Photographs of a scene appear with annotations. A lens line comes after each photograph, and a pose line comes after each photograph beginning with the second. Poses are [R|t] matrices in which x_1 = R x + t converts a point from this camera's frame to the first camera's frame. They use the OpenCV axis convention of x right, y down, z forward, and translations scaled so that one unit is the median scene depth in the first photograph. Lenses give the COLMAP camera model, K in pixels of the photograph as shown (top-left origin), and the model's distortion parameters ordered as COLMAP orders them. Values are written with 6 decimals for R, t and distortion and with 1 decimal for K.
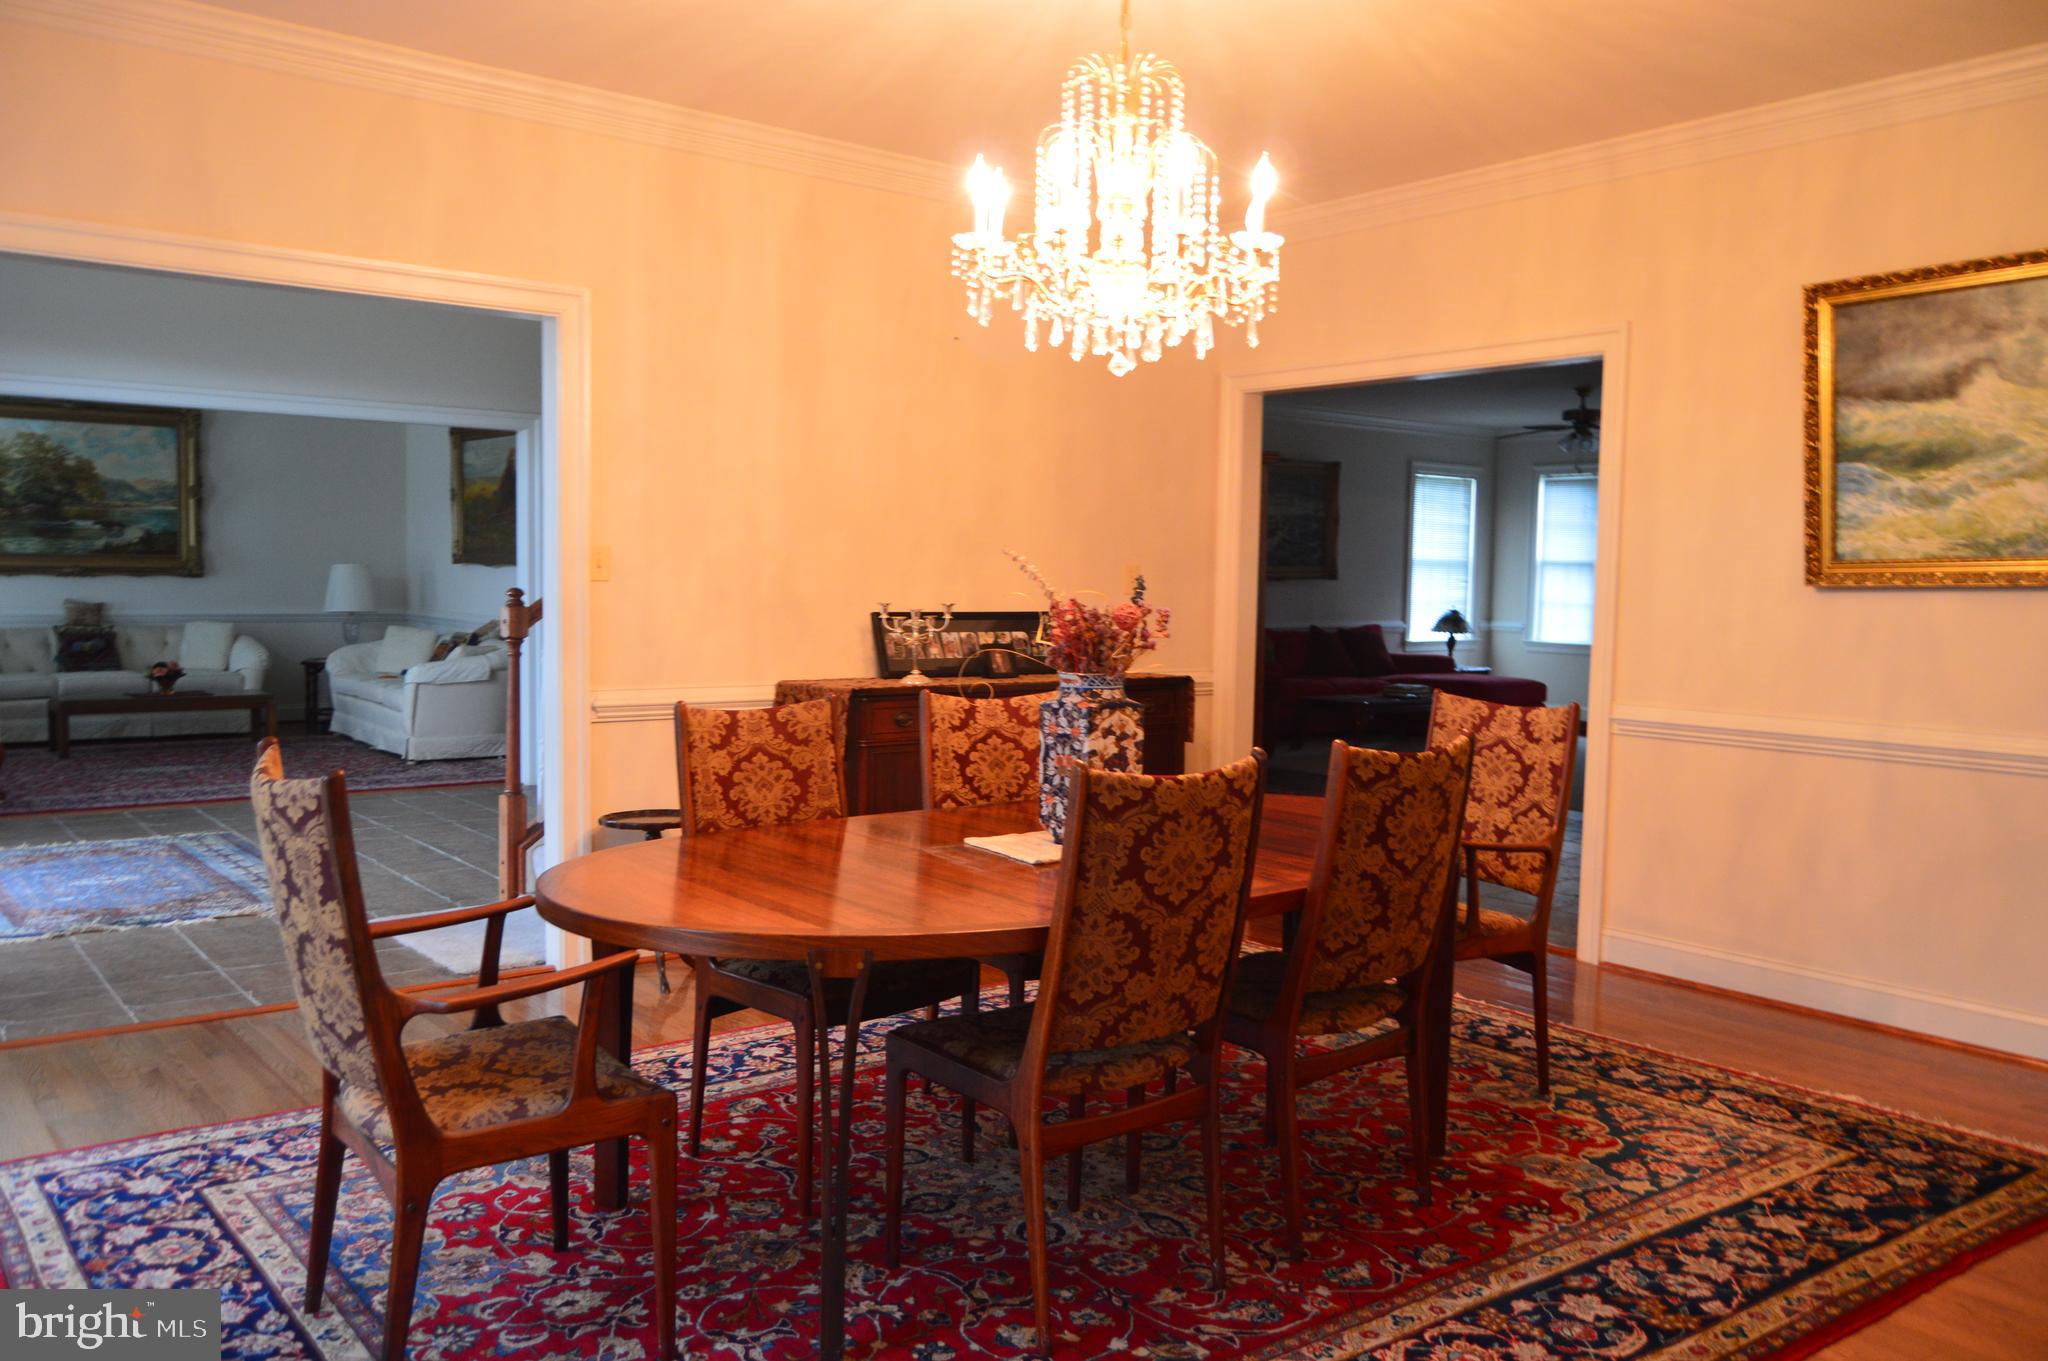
lens RADIAL K [[1605.2, 0, 1028.0], [0, 1605.2, 677.3], [0, 0, 1]] dist [-0.024915, 0.018071]
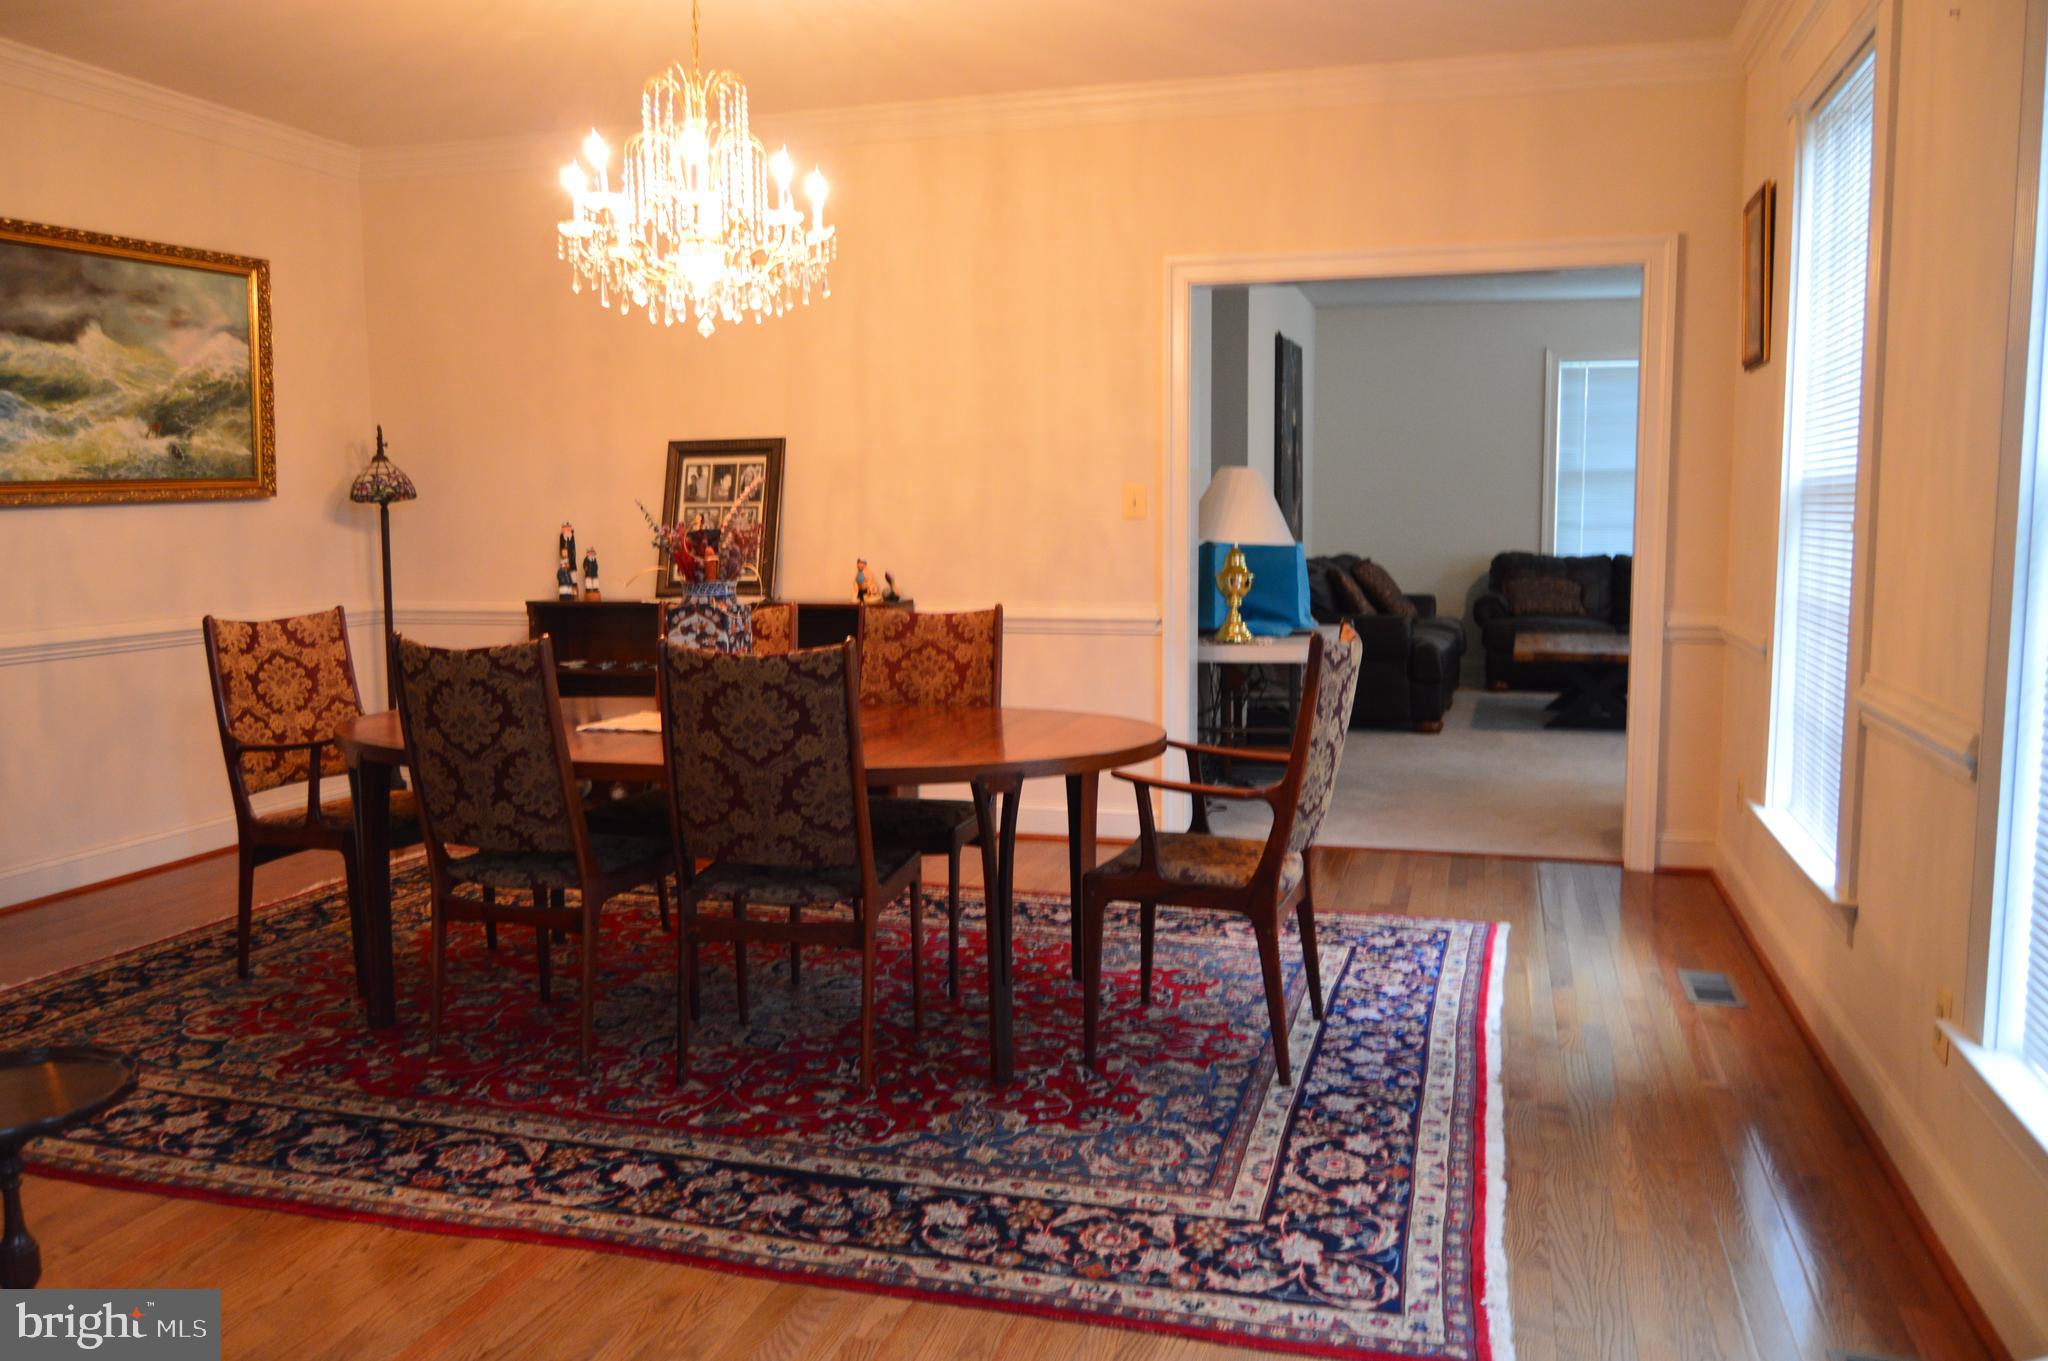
lens RADIAL K [[1605.2, 0, 1025.7], [0, 1605.2, 681.3], [0, 0, 1]] dist [-0.024915, 0.018071]
pose [[-0.580144, -0.103244, 0.807944, -0.887152], [0.049363, 0.985654, 0.161399, -0.092047], [-0.813017, 0.133517, -0.566725, 1.235325]]
